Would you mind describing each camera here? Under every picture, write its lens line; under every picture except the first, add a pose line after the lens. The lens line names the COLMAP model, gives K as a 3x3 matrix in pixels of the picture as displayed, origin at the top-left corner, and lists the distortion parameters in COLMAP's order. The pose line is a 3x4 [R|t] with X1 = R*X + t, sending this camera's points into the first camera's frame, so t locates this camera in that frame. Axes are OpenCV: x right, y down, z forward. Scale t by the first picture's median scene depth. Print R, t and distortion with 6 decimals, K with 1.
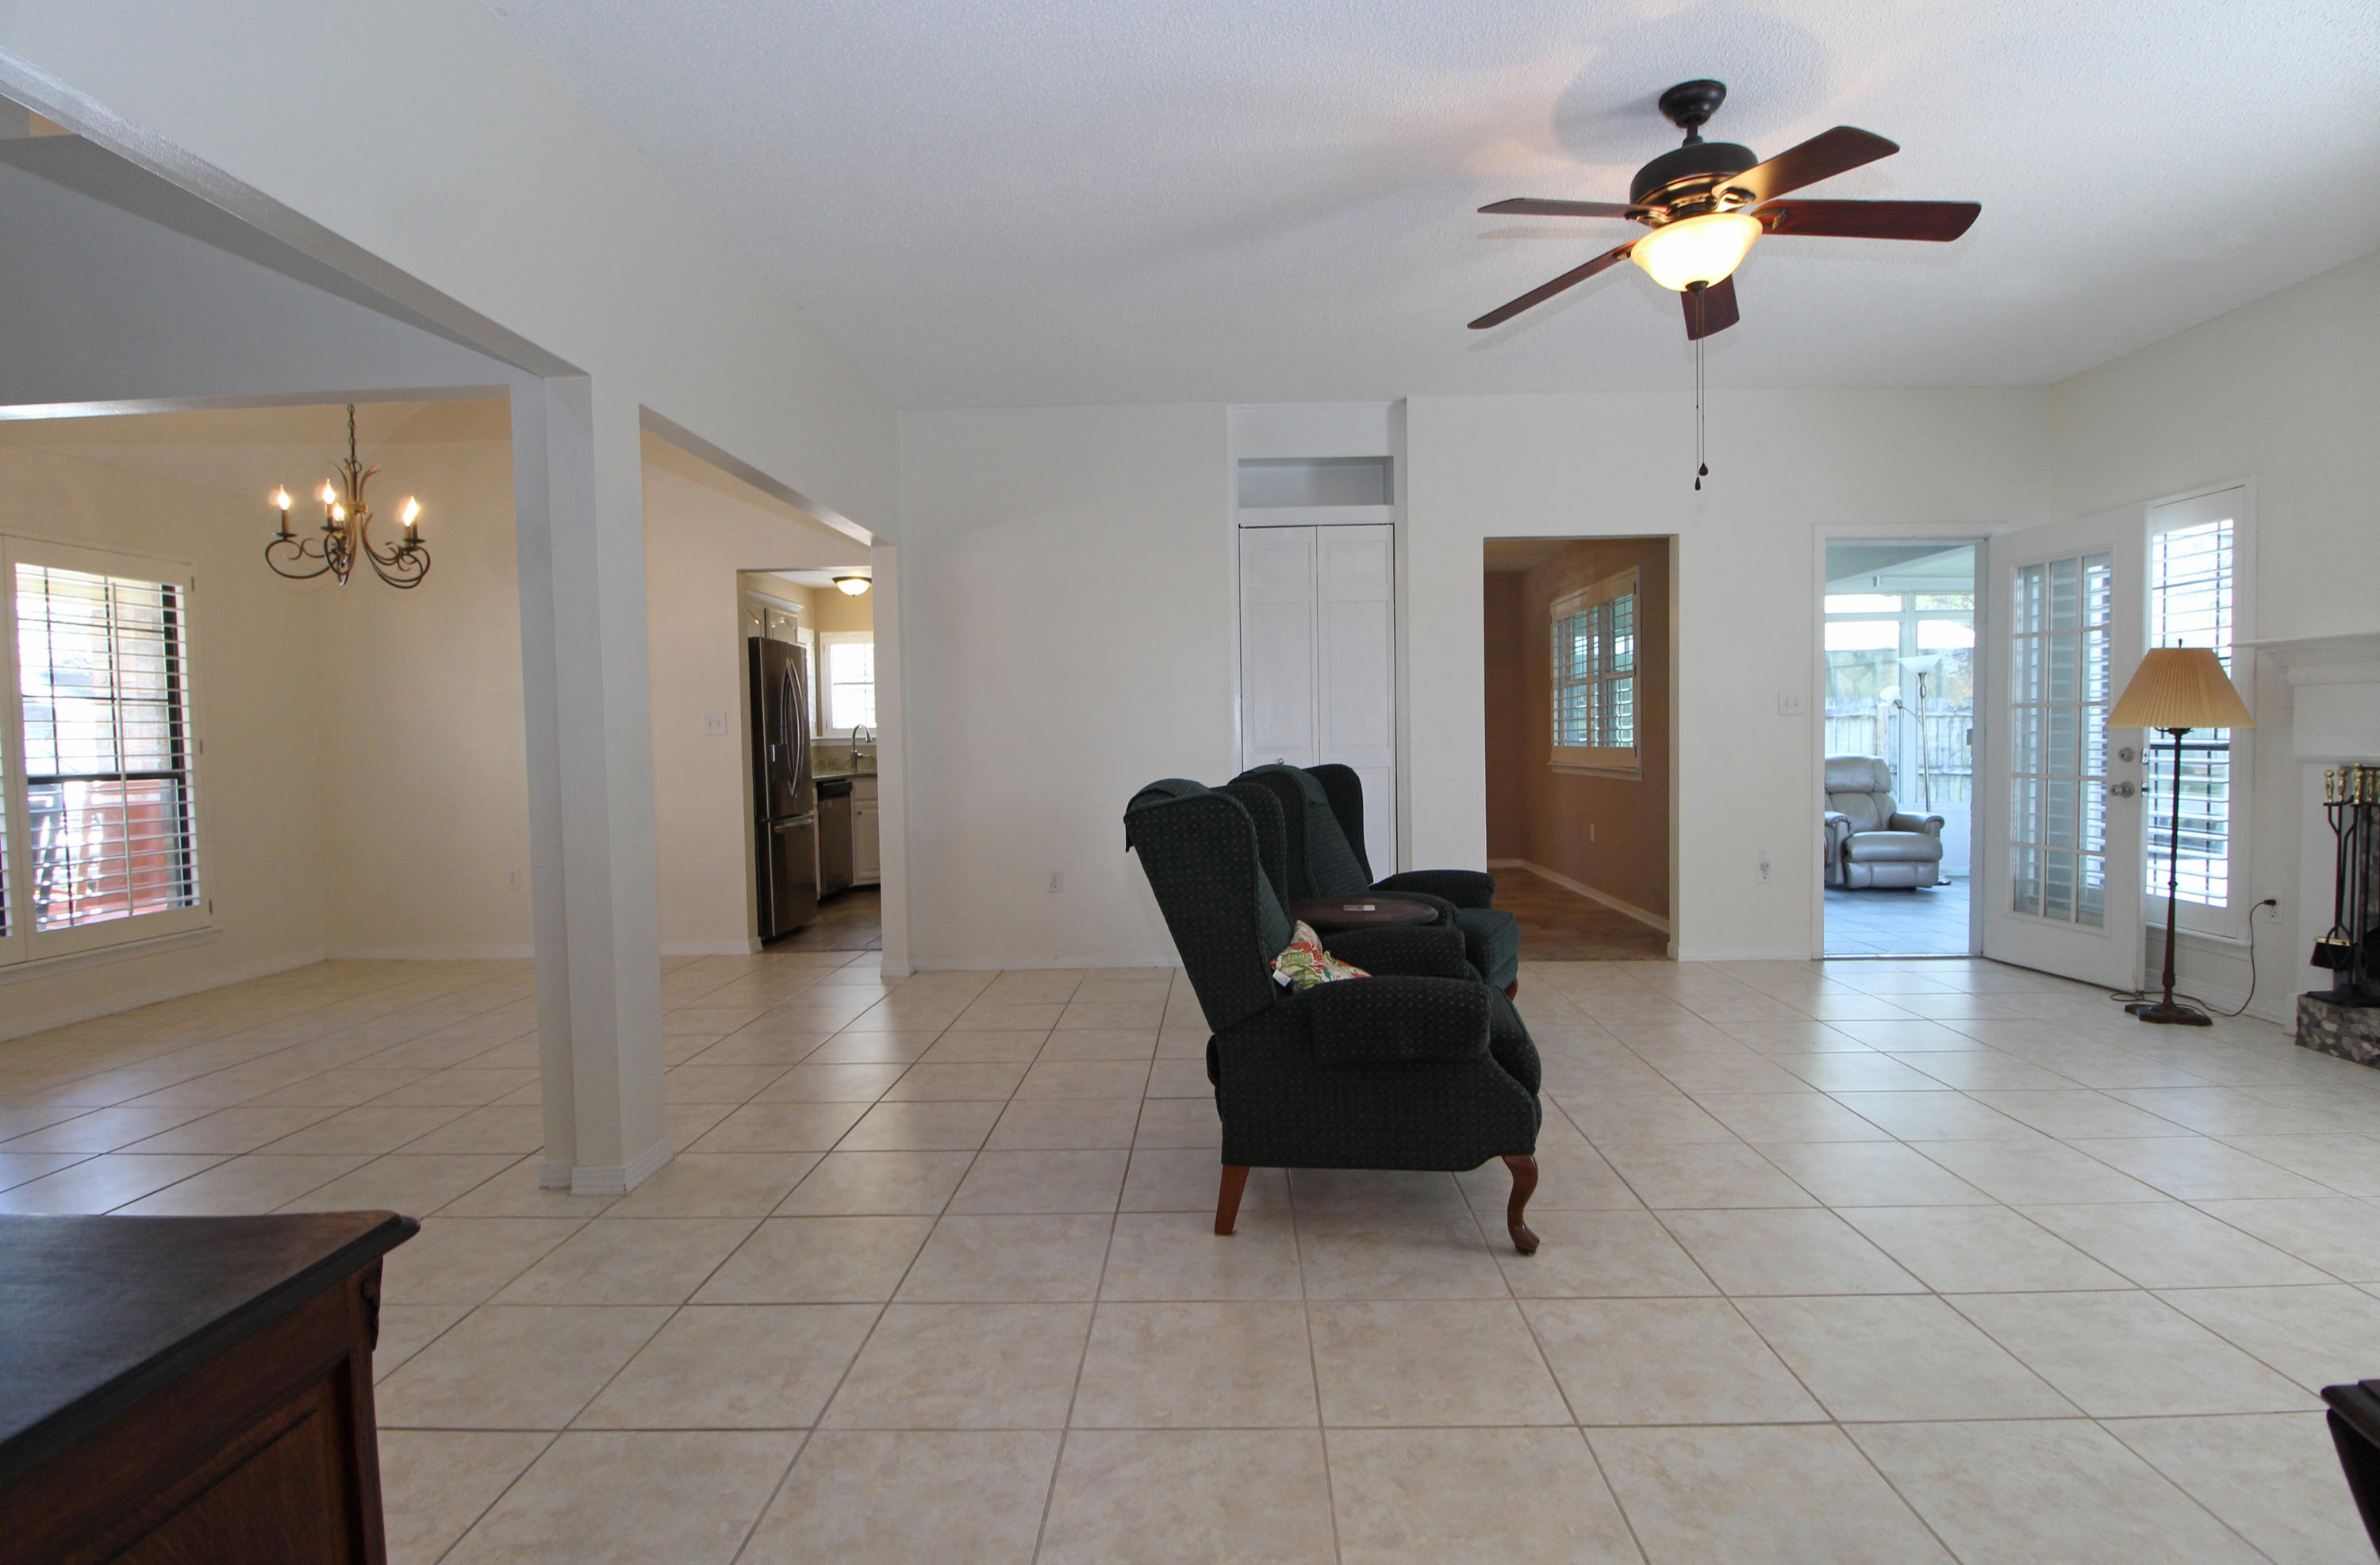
lens RADIAL K [[1141.8, 0, 1239.3], [0, 1141.8, 781.4], [0, 0, 1]] dist [-0.011339, -0.002251]
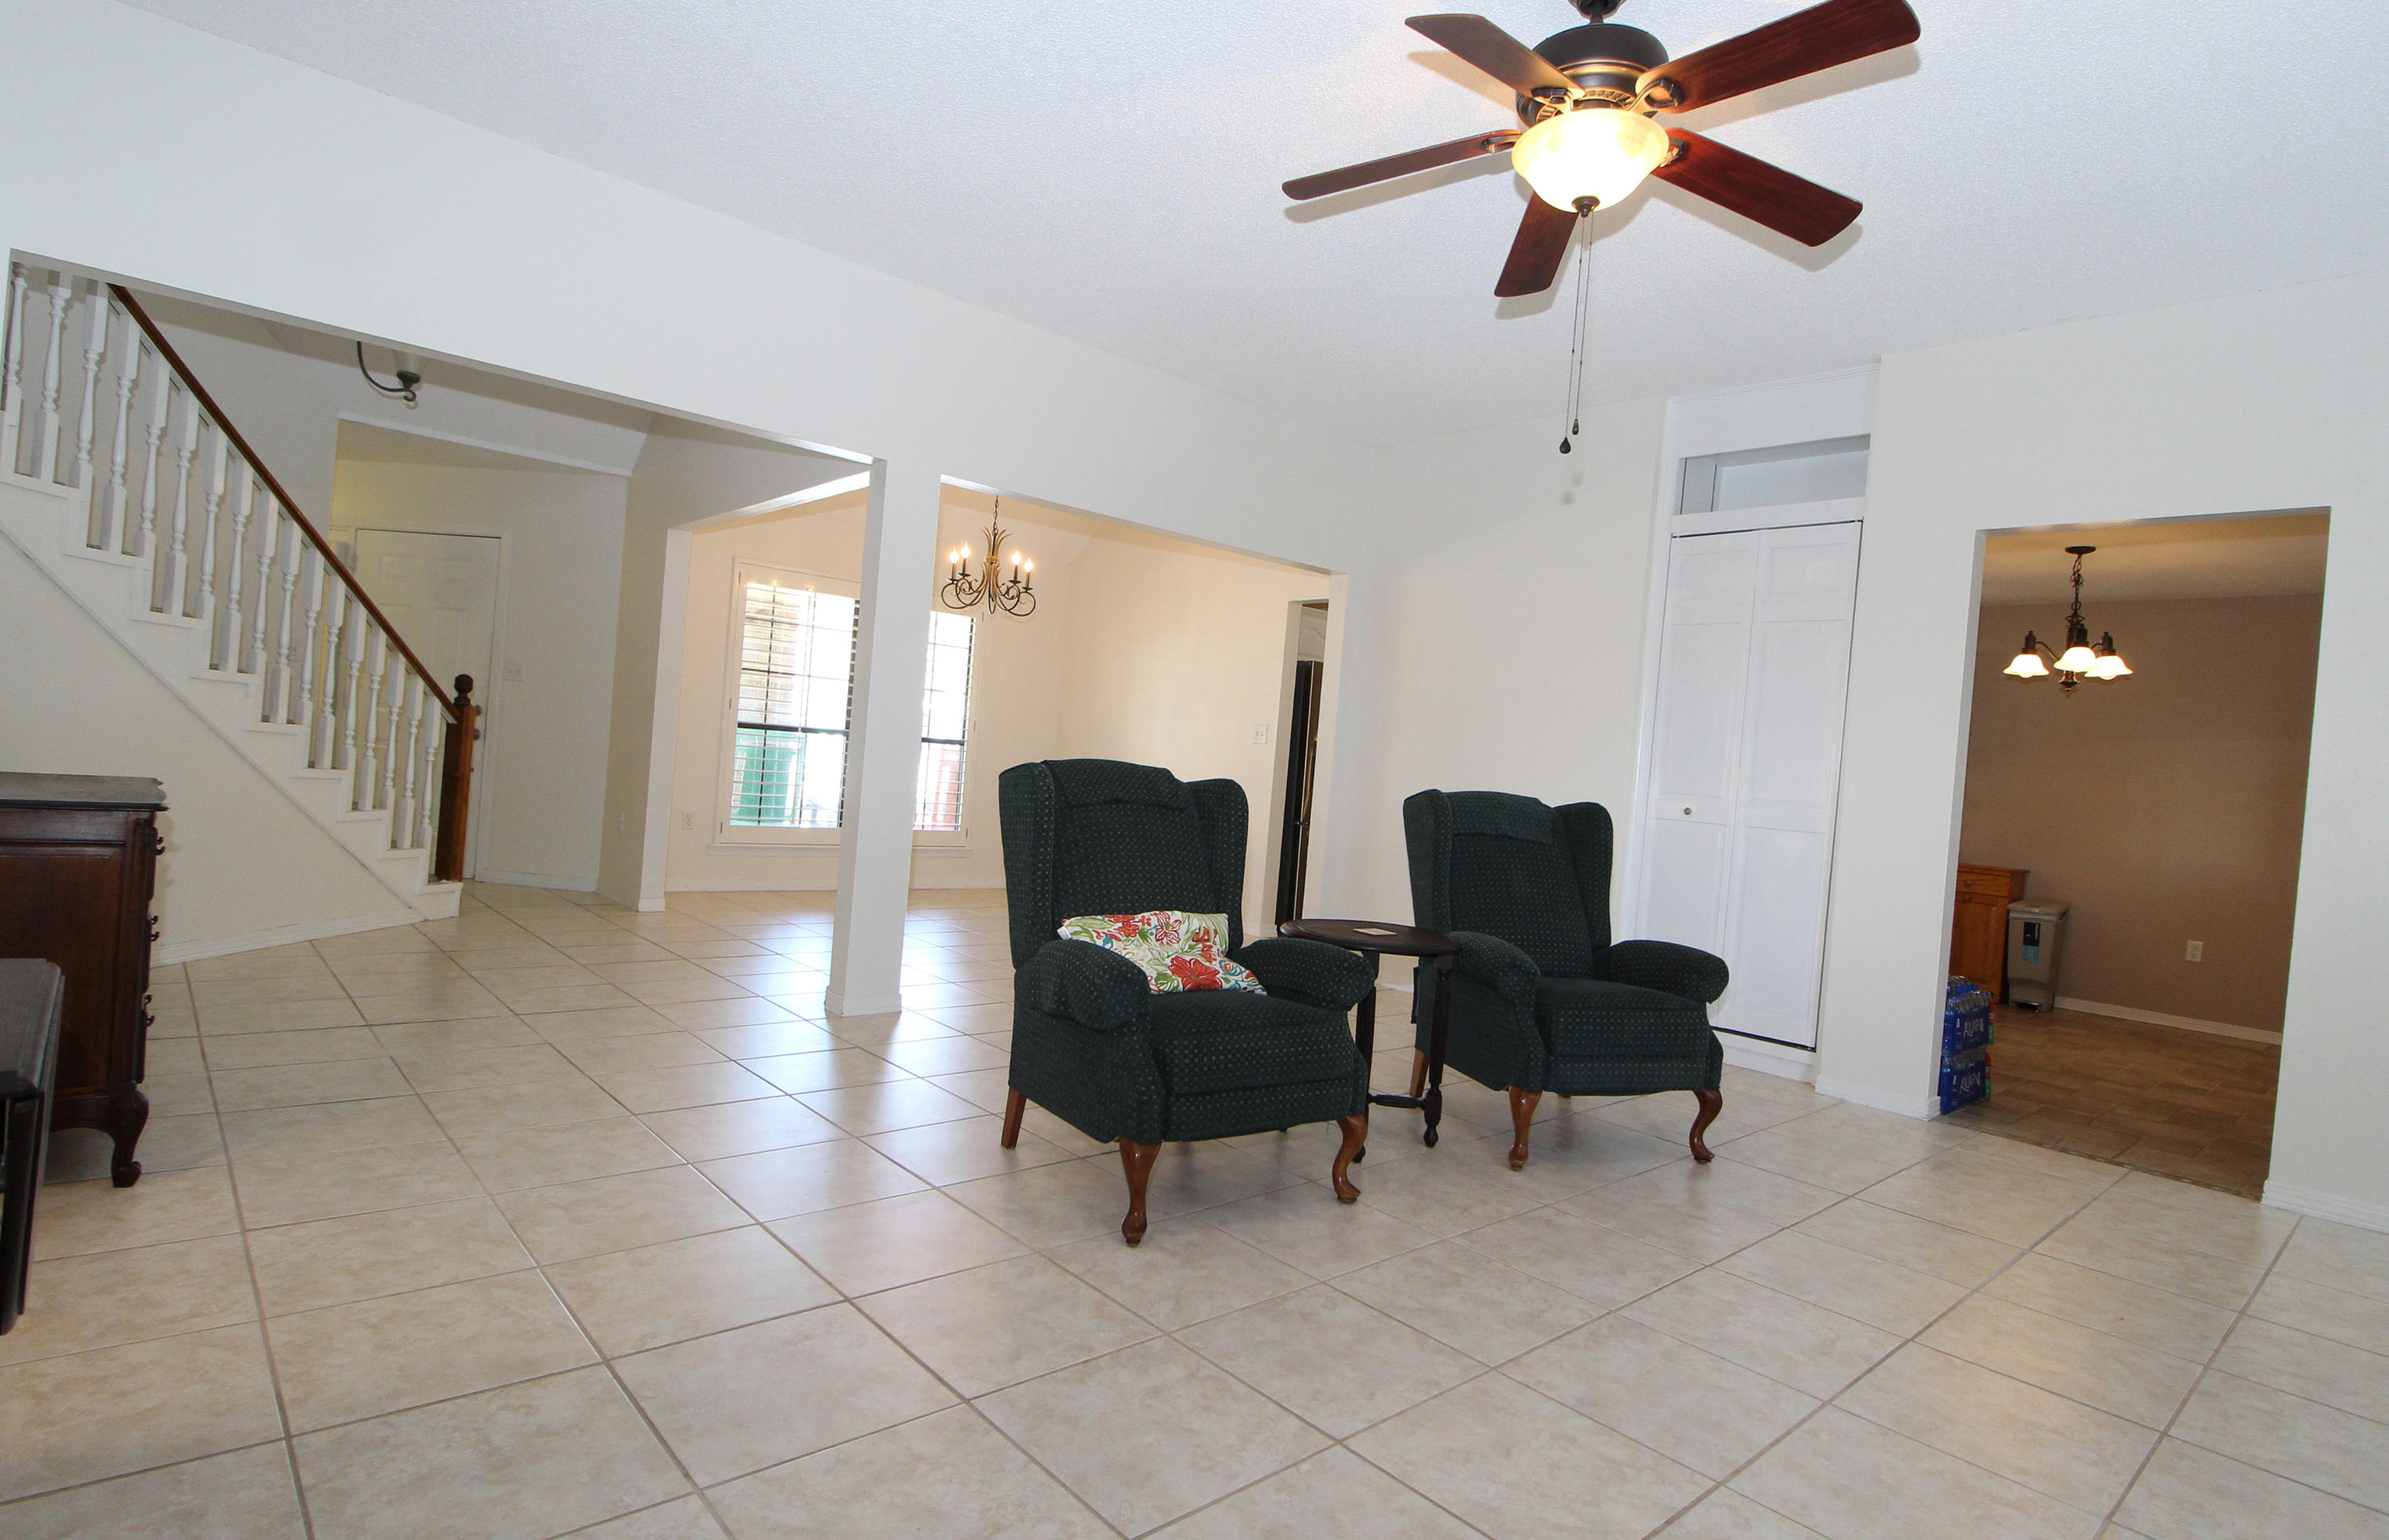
lens RADIAL K [[1224.6, 0, 1207.3], [0, 1224.6, 796.9], [0, 0, 1]] dist [-0.006725, -0.003721]
pose [[0.670486, 0.091802, -0.736221, 0.893020], [-0.119430, 0.992729, 0.015021, 0.001929], [0.732247, 0.077855, 0.676575, 0.251570]]
